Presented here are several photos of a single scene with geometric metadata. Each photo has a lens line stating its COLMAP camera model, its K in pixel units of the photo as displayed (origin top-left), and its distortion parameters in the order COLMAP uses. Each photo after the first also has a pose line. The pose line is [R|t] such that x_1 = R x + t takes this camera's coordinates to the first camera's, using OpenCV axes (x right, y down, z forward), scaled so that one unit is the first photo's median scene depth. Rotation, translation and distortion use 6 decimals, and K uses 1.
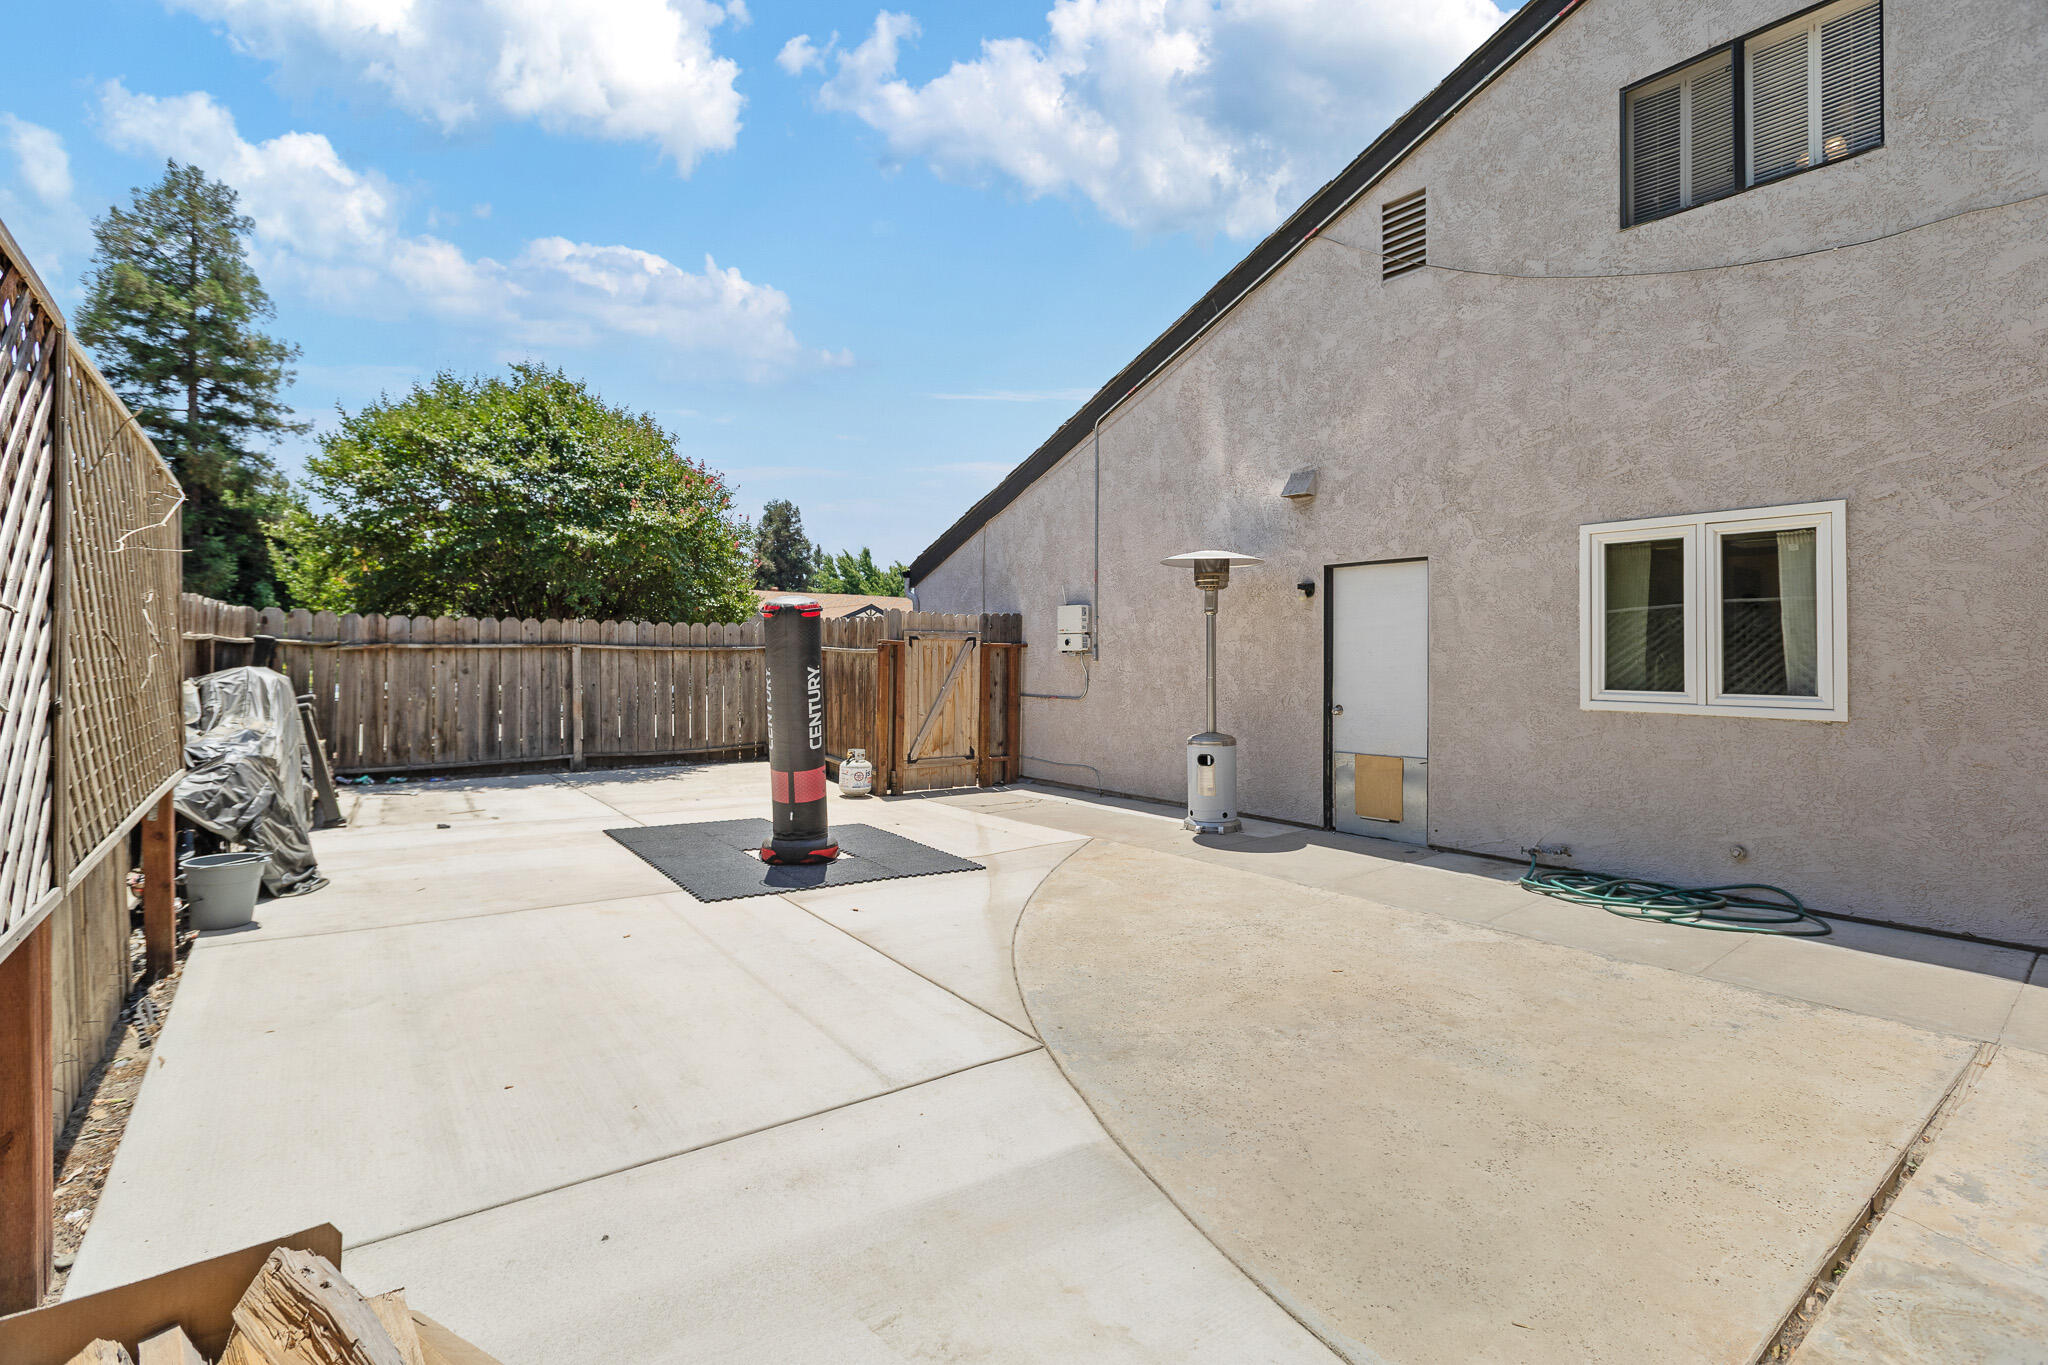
lens RADIAL K [[921.5, 0, 1025.6], [0, 921.5, 659.7], [0, 0, 1]] dist [0.004909, 0.000863]
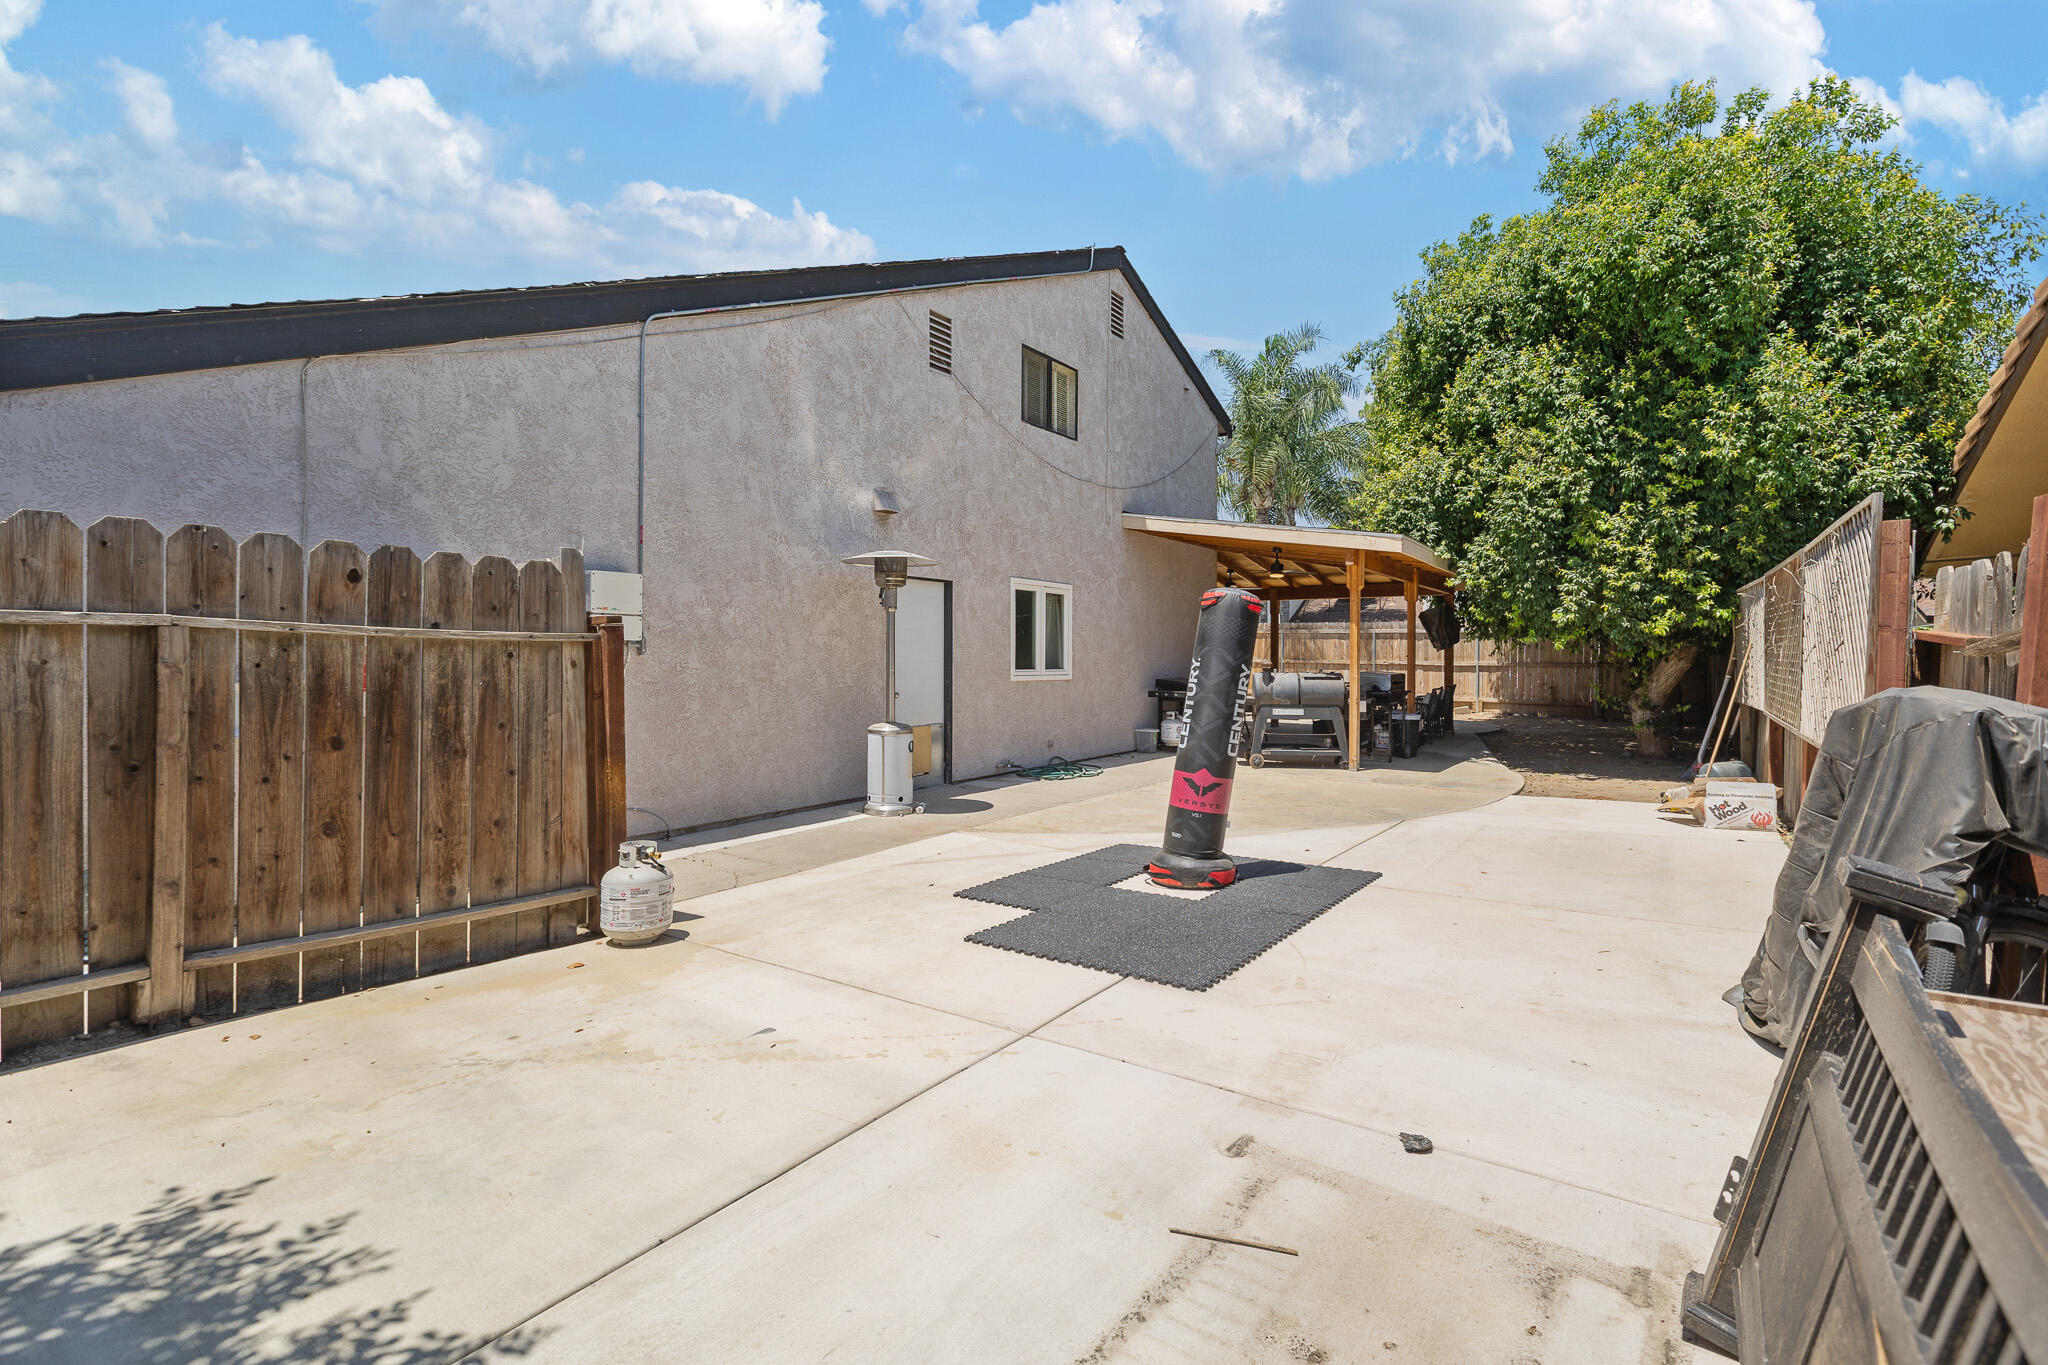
lens RADIAL K [[907.8, 0, 1038.5], [0, 907.8, 672.8], [0, 0, 1]] dist [0.001451, 0.000665]
pose [[-0.286612, -0.022487, 0.957783, -0.851581], [-0.001536, 0.999734, 0.023012, -0.001990], [-0.958046, 0.005125, -0.286570, 1.142847]]
